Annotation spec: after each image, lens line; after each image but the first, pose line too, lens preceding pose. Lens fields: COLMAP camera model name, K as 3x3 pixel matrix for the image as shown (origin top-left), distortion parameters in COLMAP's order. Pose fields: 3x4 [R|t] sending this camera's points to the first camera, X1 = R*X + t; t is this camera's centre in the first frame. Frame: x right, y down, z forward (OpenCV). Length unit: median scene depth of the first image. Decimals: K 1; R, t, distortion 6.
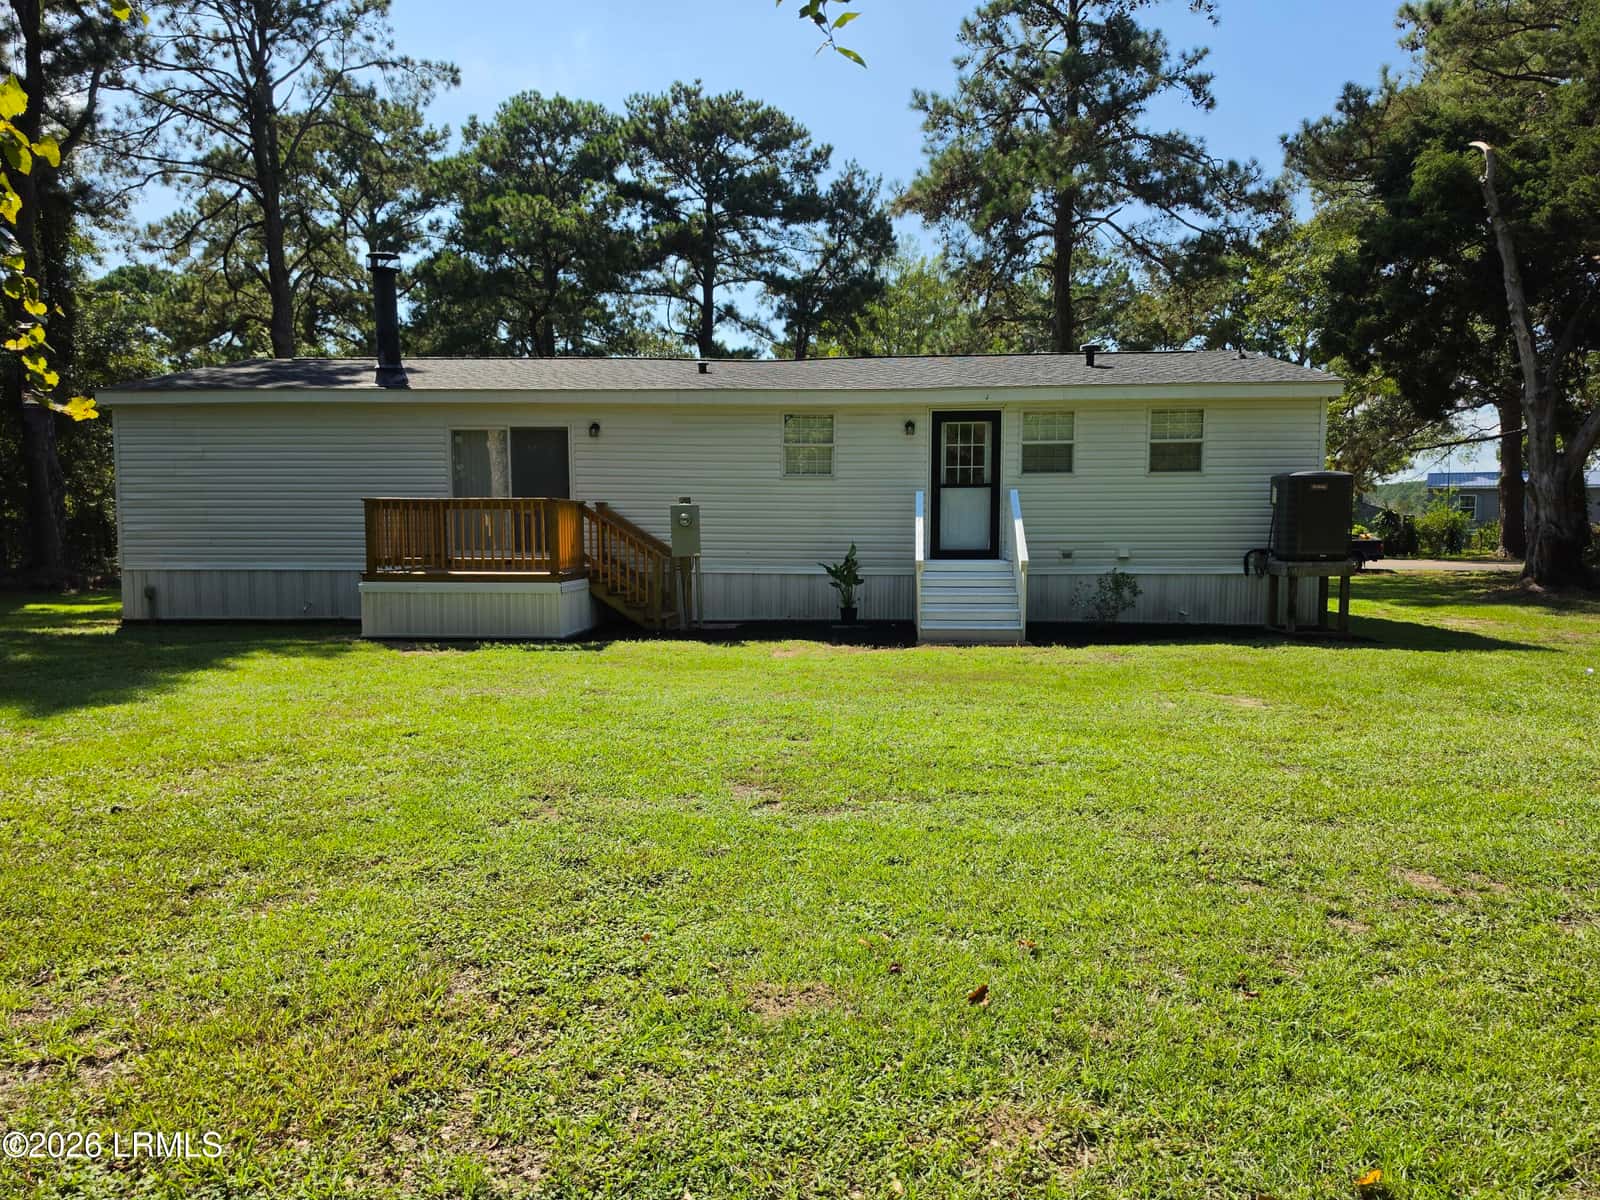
lens RADIAL K [[1125.7, 0, 824.0], [0, 1125.7, 605.1], [0, 0, 1]] dist [0.059782, -0.089846]
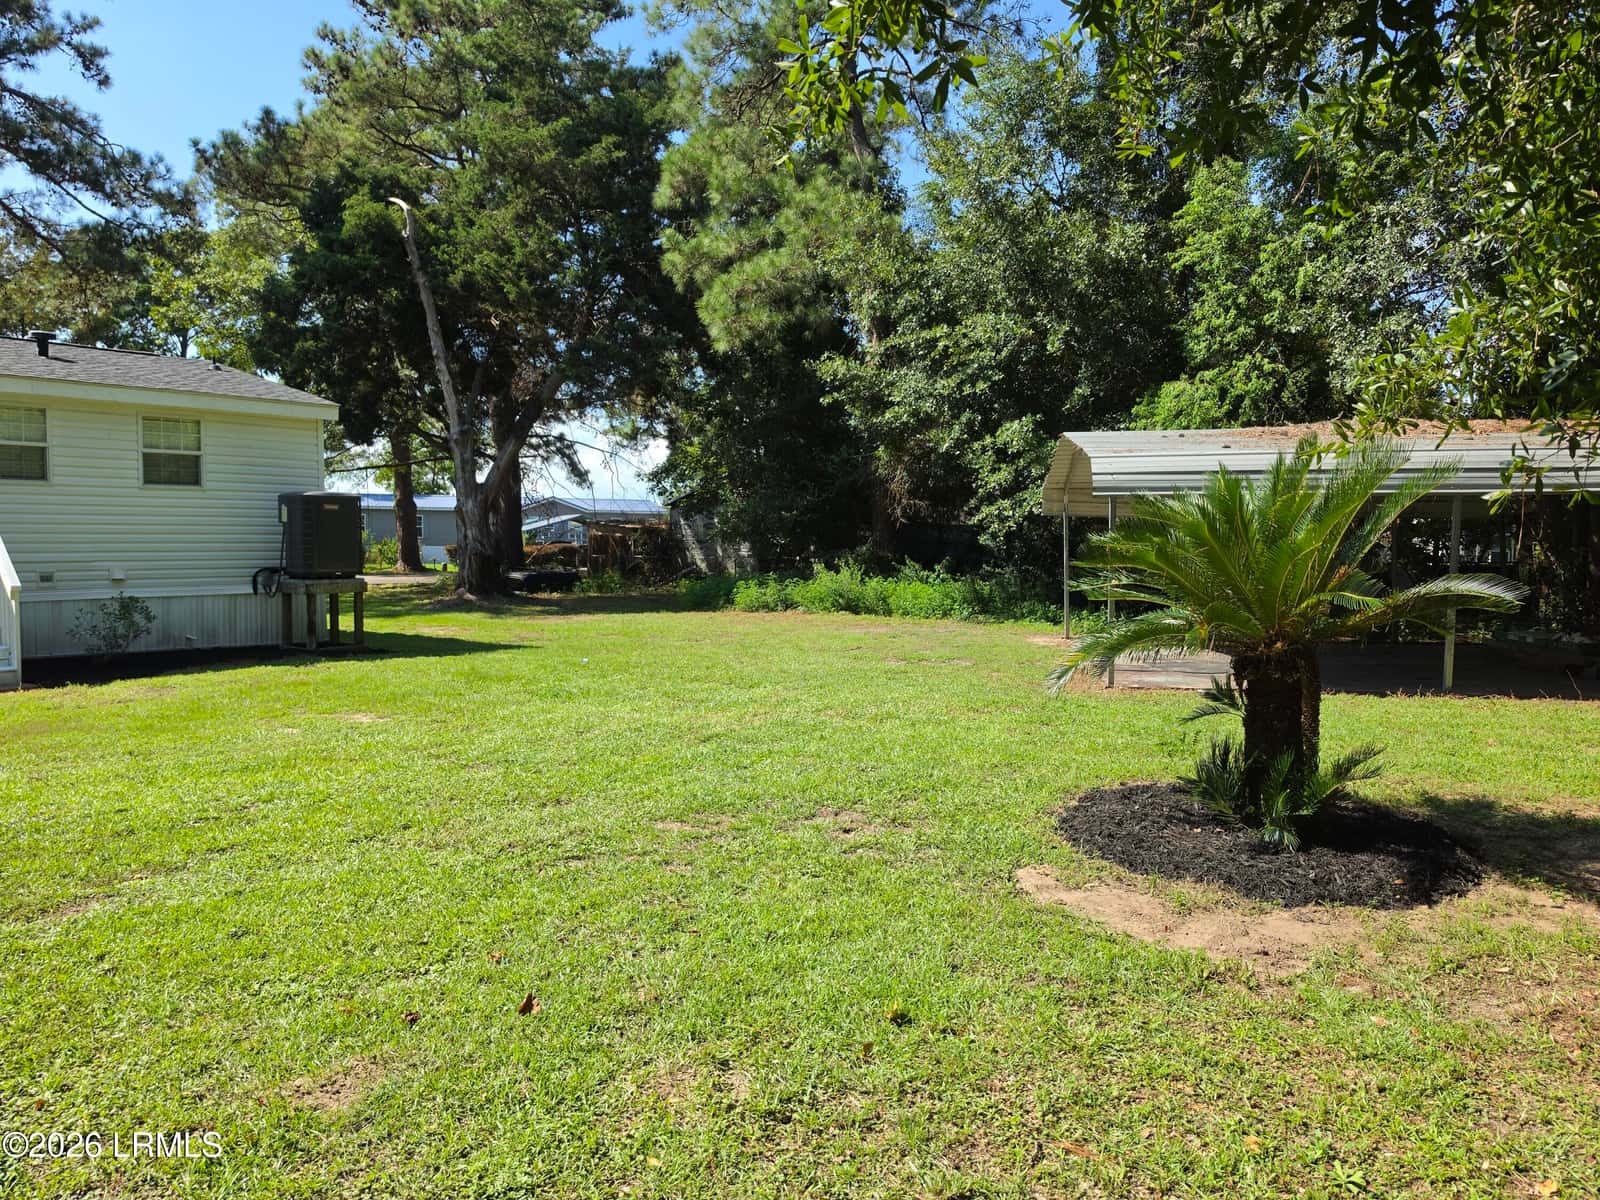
lens RADIAL K [[1125.2, 0, 800.0], [0, 1125.2, 600.0], [0, 0, 1]] dist [0.004658, -0.000634]
pose [[0.605263, -0.038348, 0.795101, -0.080395], [0.052310, 0.998596, 0.008342, -0.003699], [-0.794305, 0.036543, 0.606420, 0.028407]]
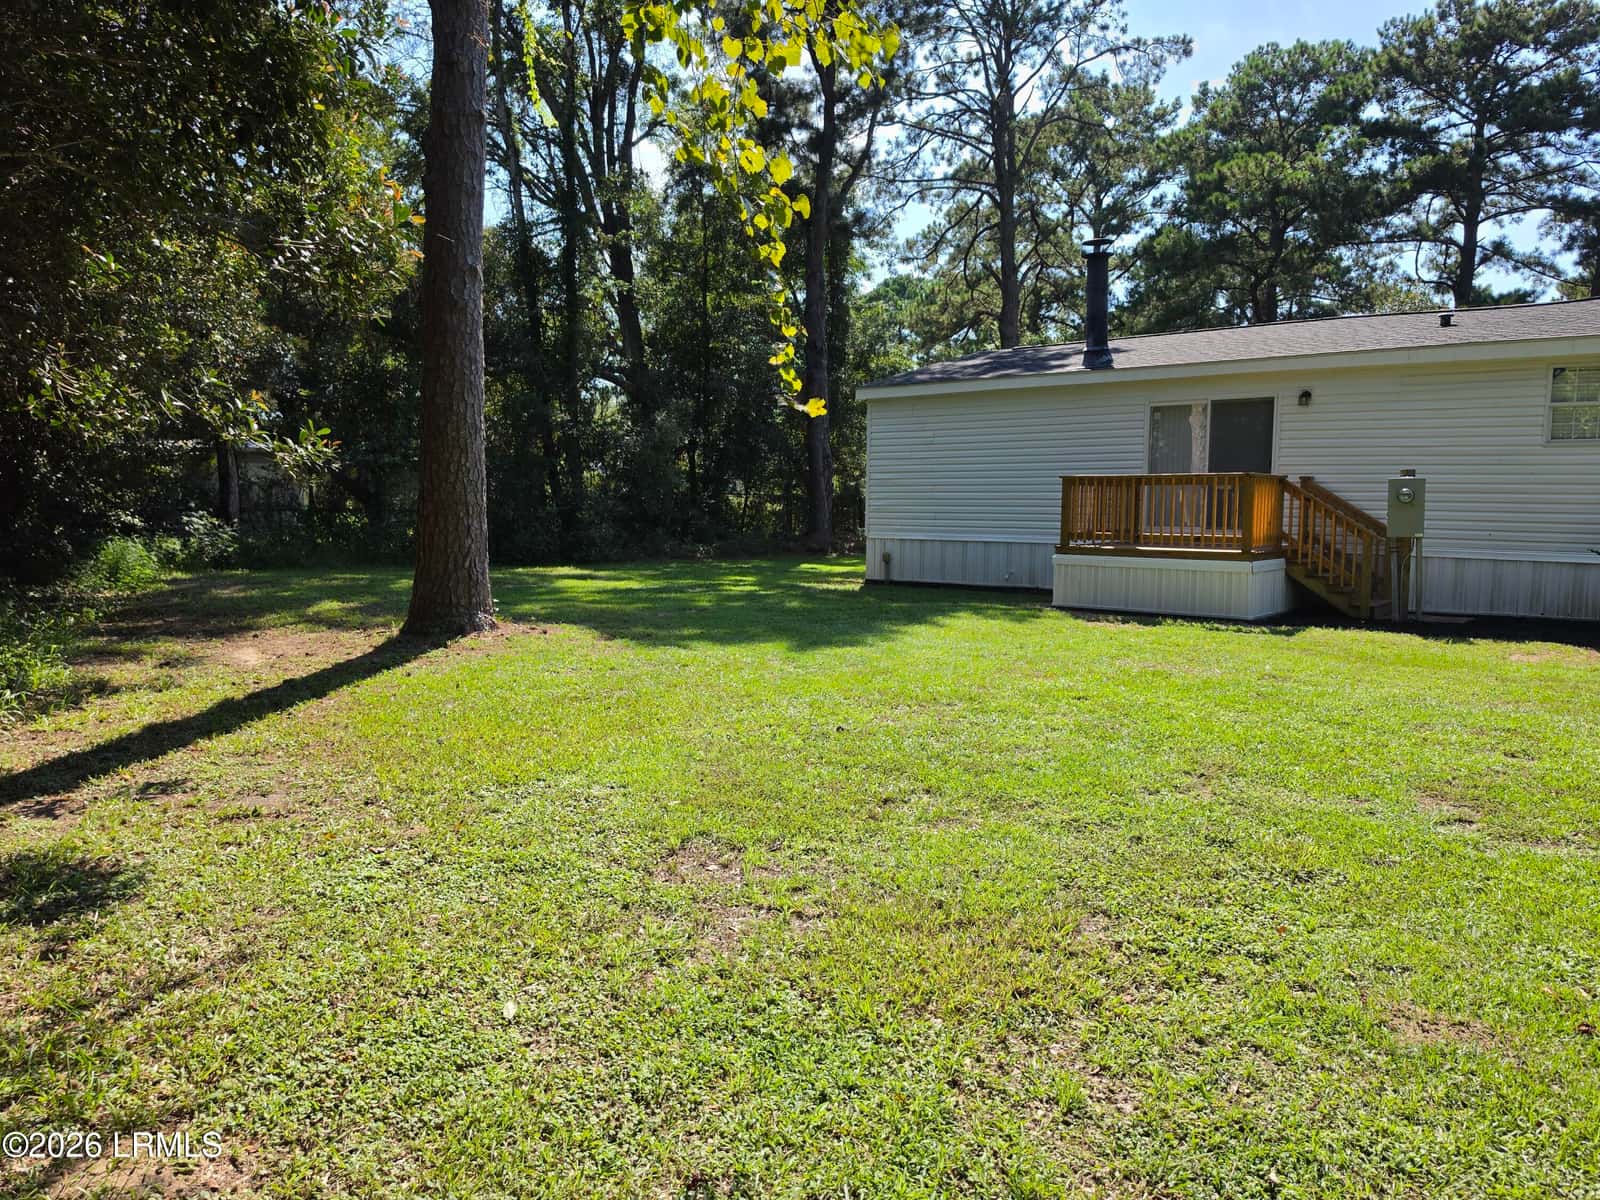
lens RADIAL K [[1129.2, 0, 745.3], [0, 1129.2, 599.2], [0, 0, 1]] dist [0.003503, -0.026658]
pose [[0.784262, 0.058256, -0.617688, 0.013222], [-0.048474, 0.998292, 0.032607, 0.000948], [0.618533, 0.004369, 0.785747, -0.008268]]
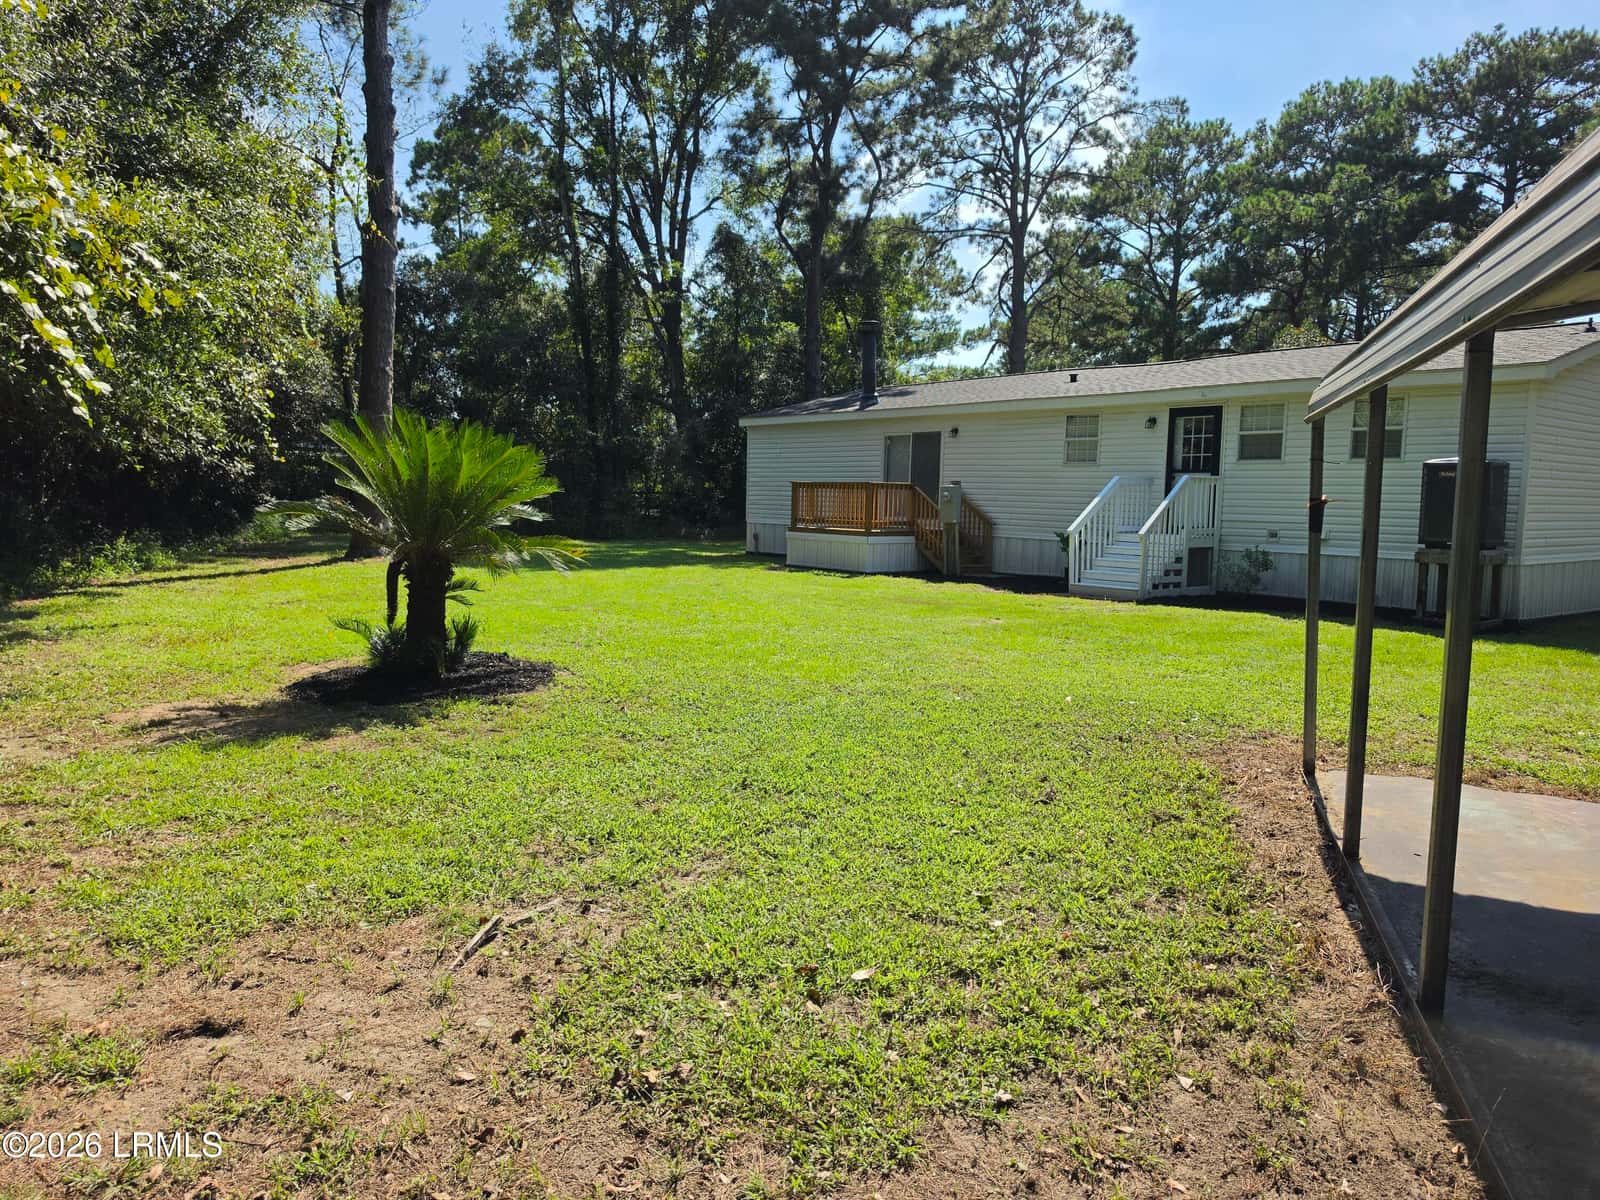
lens RADIAL K [[1129.2, 0, 745.3], [0, 1129.2, 599.2], [0, 0, 1]] dist [0.003503, -0.026658]
pose [[0.636552, 0.083020, -0.766752, 0.514248], [-0.074148, 0.996172, 0.046303, 0.003889], [0.767661, 0.027379, 0.640271, -0.065356]]
